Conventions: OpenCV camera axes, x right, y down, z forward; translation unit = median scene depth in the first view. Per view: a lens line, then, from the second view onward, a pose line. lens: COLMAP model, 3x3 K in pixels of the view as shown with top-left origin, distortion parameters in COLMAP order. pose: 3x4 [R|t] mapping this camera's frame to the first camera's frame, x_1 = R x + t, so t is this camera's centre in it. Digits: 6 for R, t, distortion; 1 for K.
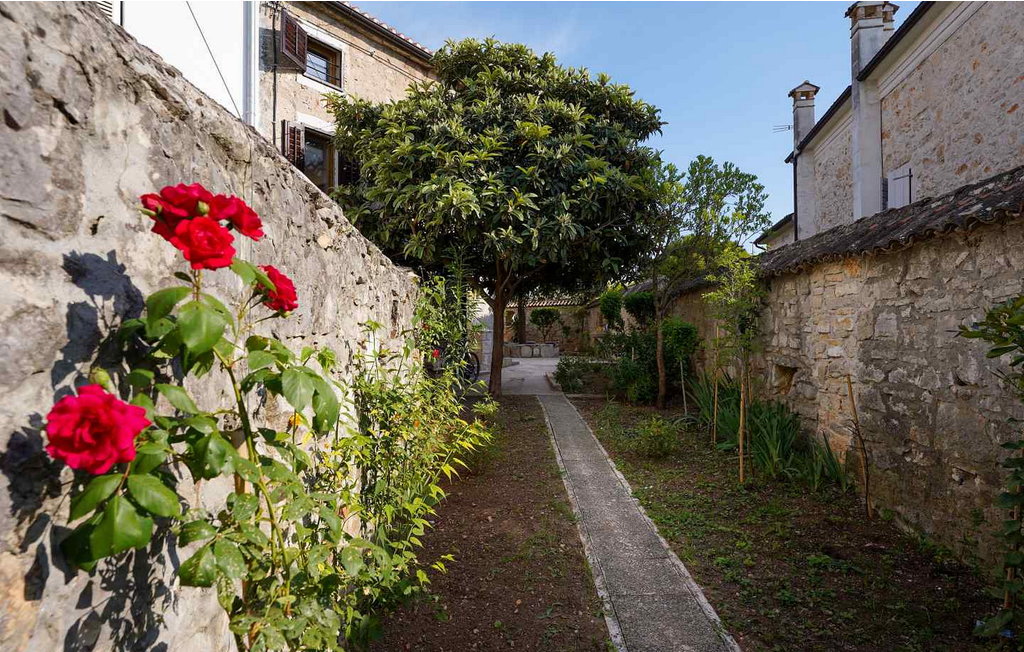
lens RADIAL K [[573.1, 0, 508.9], [0, 573.1, 325.8], [0, 0, 1]] dist [-0.000262, -0.000017]
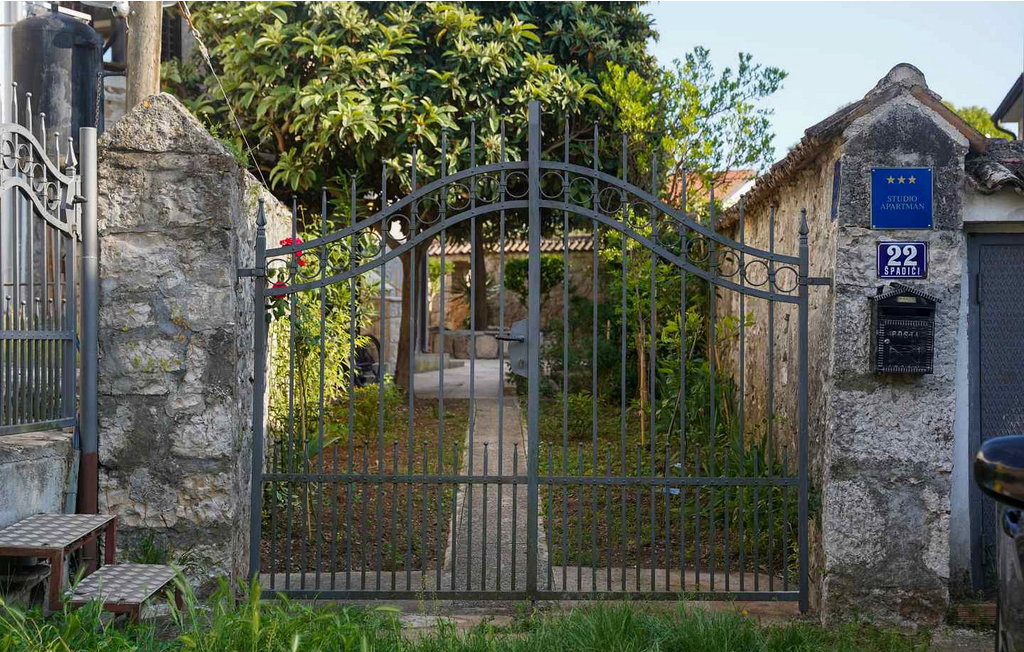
lens RADIAL K [[1595.8, 0, 514.9], [0, 1595.8, 325.2], [0, 0, 1]] dist [0.245978, 0.000000]
pose [[0.999562, 0.017609, 0.023765, 0.080749], [-0.017979, 0.999719, 0.015449, 0.017963], [-0.023486, -0.015869, 0.999598, -1.080921]]
